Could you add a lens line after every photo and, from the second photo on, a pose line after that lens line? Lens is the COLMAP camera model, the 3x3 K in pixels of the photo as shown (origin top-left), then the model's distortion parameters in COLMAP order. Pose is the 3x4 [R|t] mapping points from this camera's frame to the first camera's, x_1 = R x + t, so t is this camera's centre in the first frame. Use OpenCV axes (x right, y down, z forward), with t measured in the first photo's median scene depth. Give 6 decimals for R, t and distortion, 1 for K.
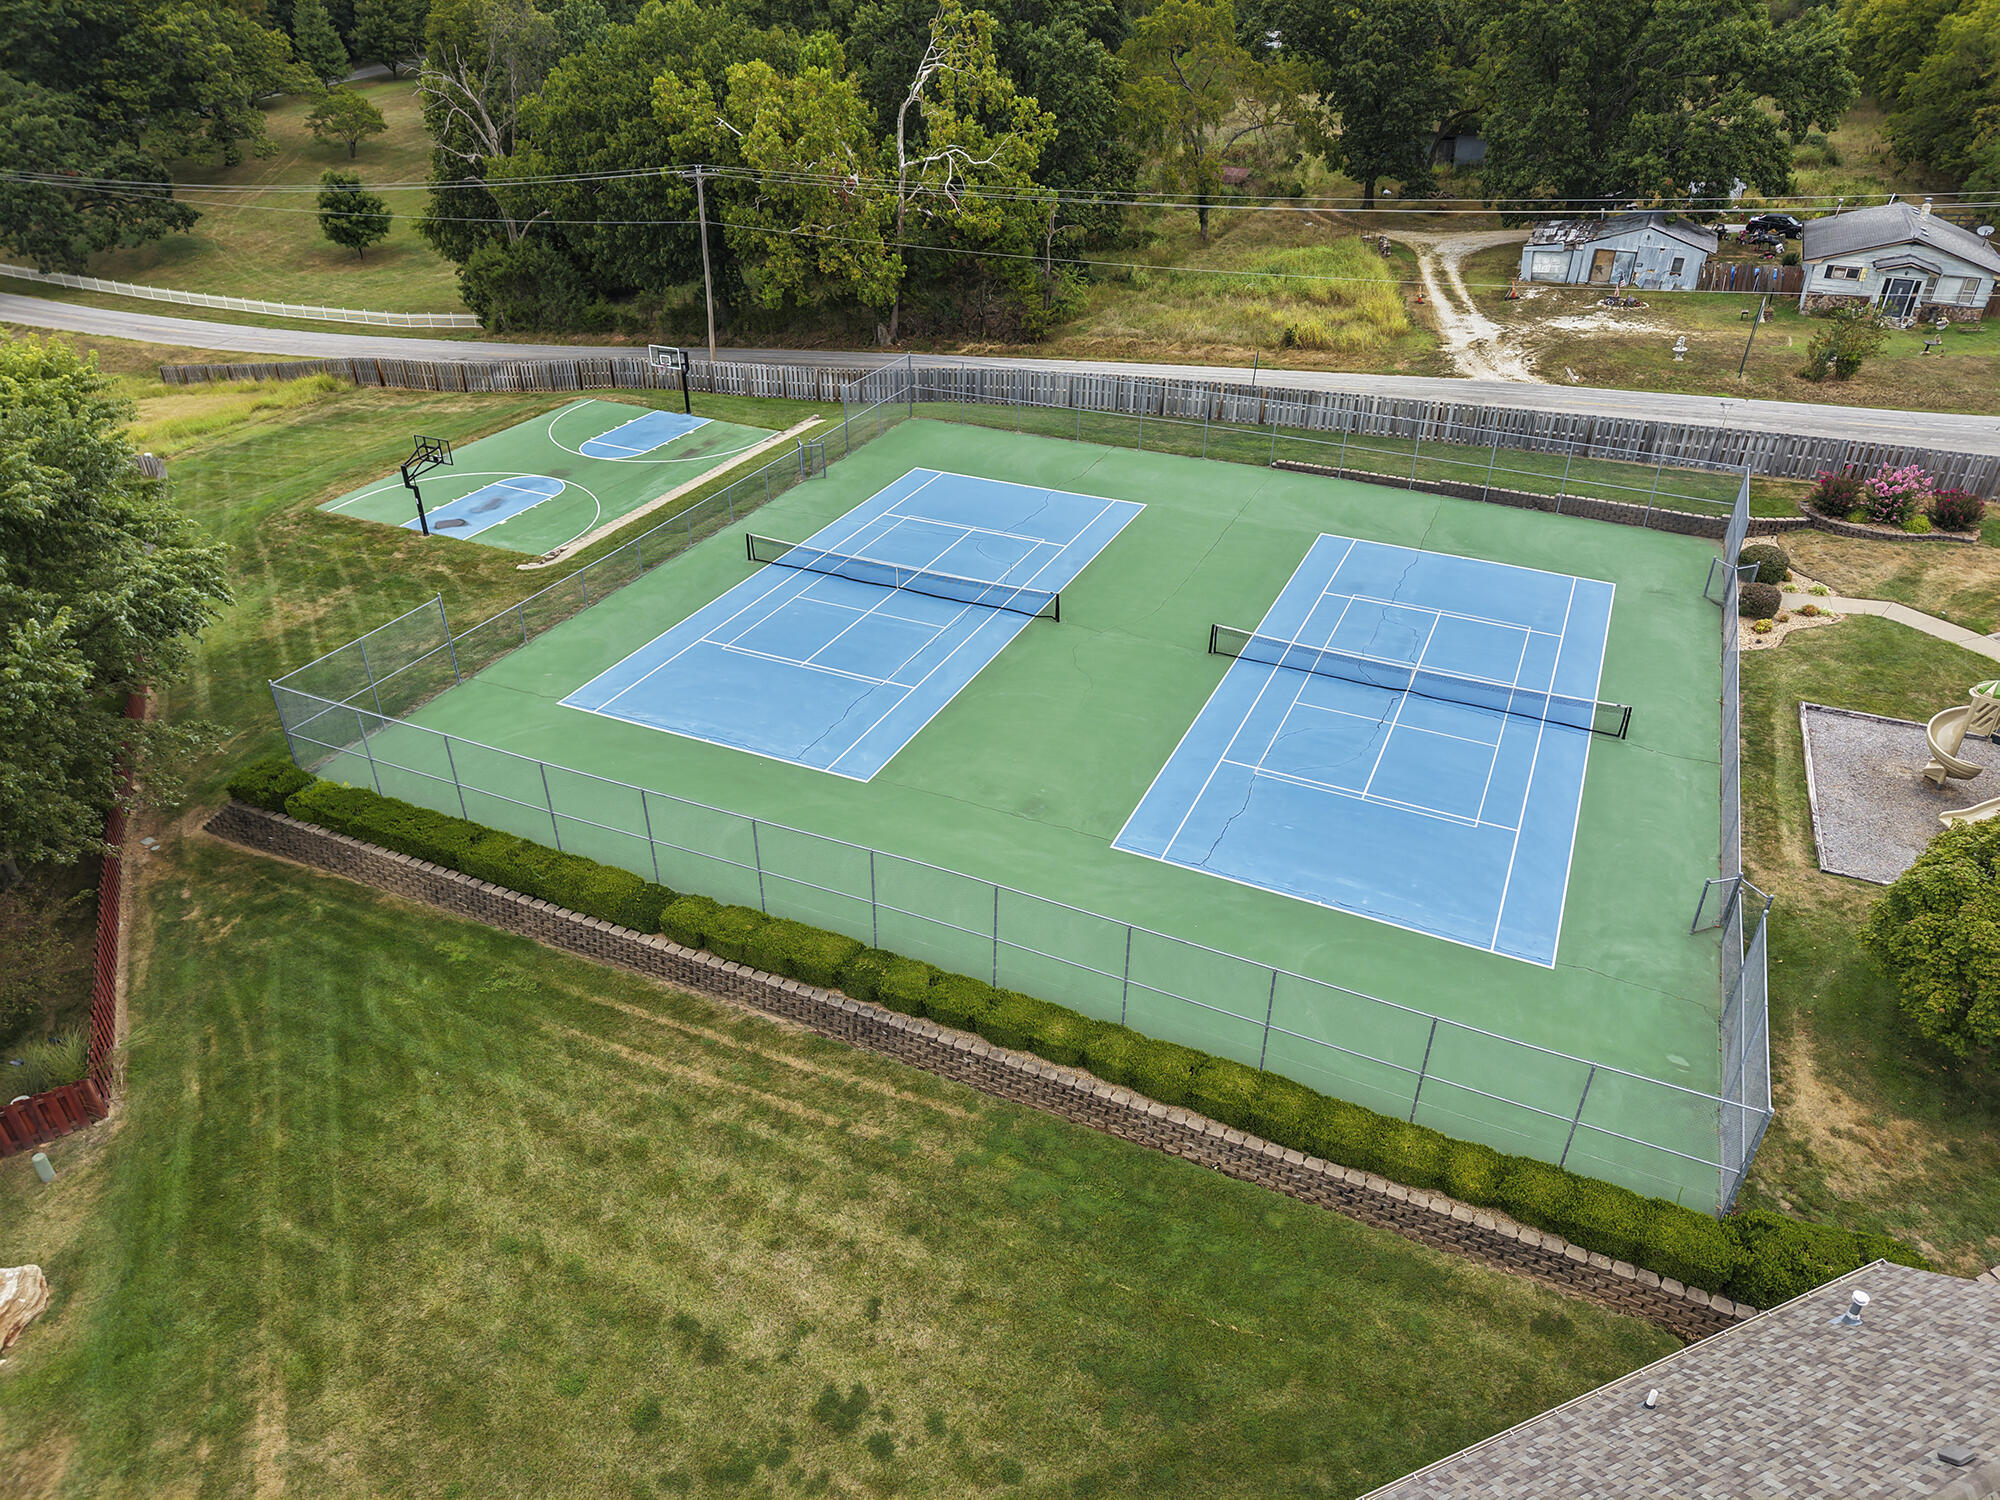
lens RADIAL K [[1316.2, 0, 1000.0], [0, 1316.2, 750.0], [0, 0, 1]] dist [0.009360, -0.009658]
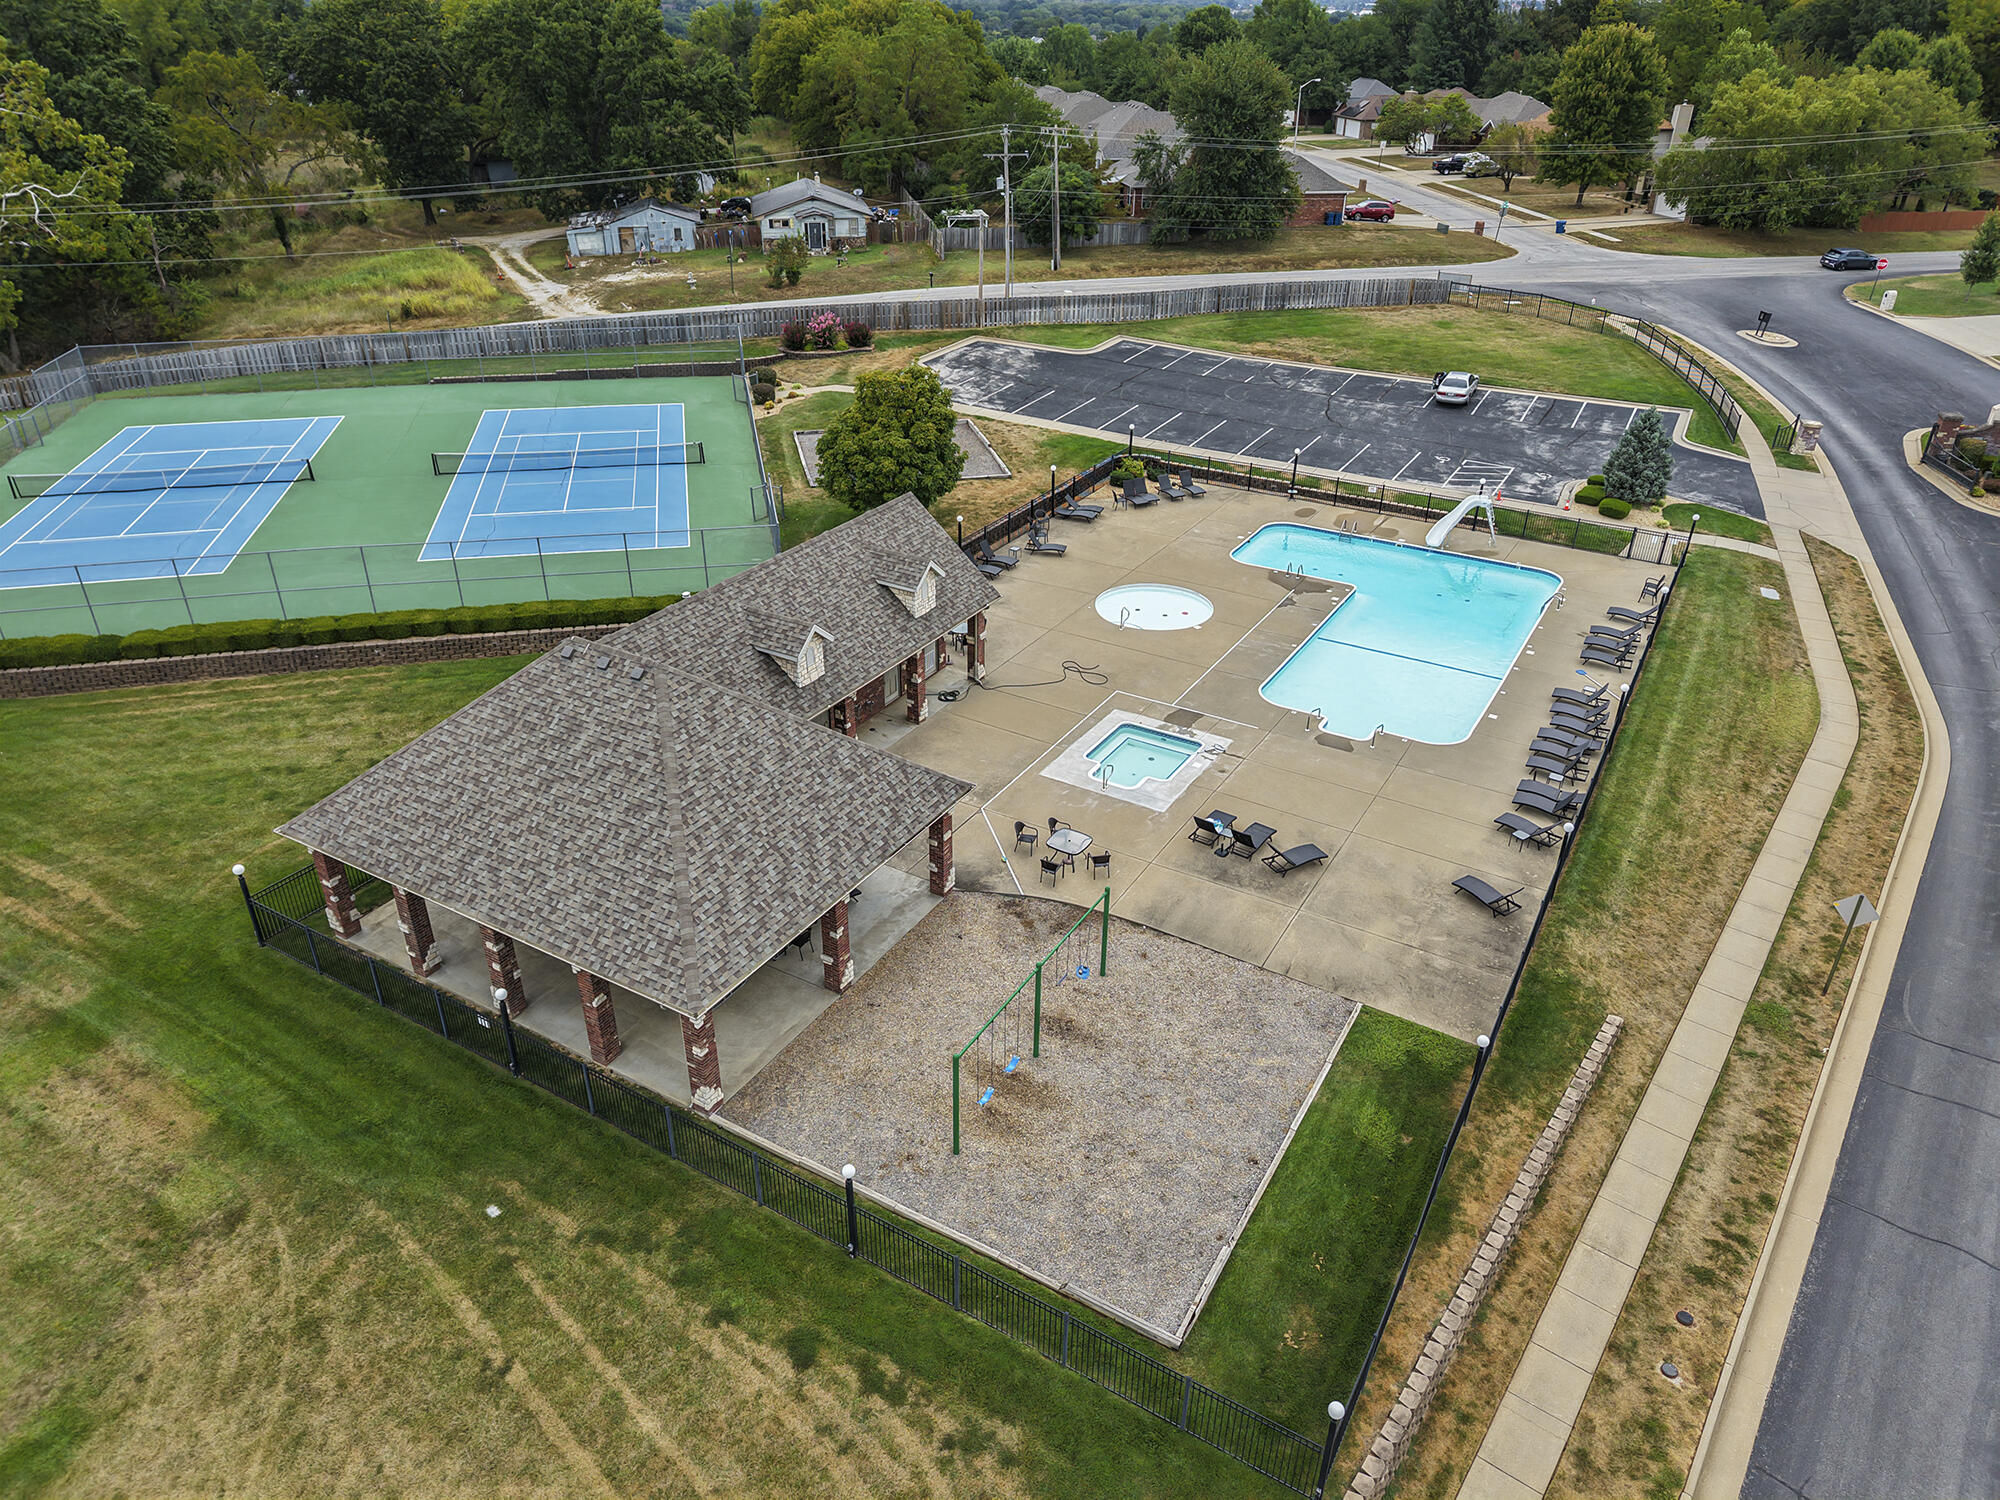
lens RADIAL K [[1316.2, 0, 1000.0], [0, 1316.2, 750.0], [0, 0, 1]] dist [0.009360, -0.009658]
pose [[0.795241, -0.294583, 0.529918, -0.113734], [0.313382, 0.947935, 0.056672, 0.180044], [-0.519022, 0.120999, 0.846153, -0.289115]]
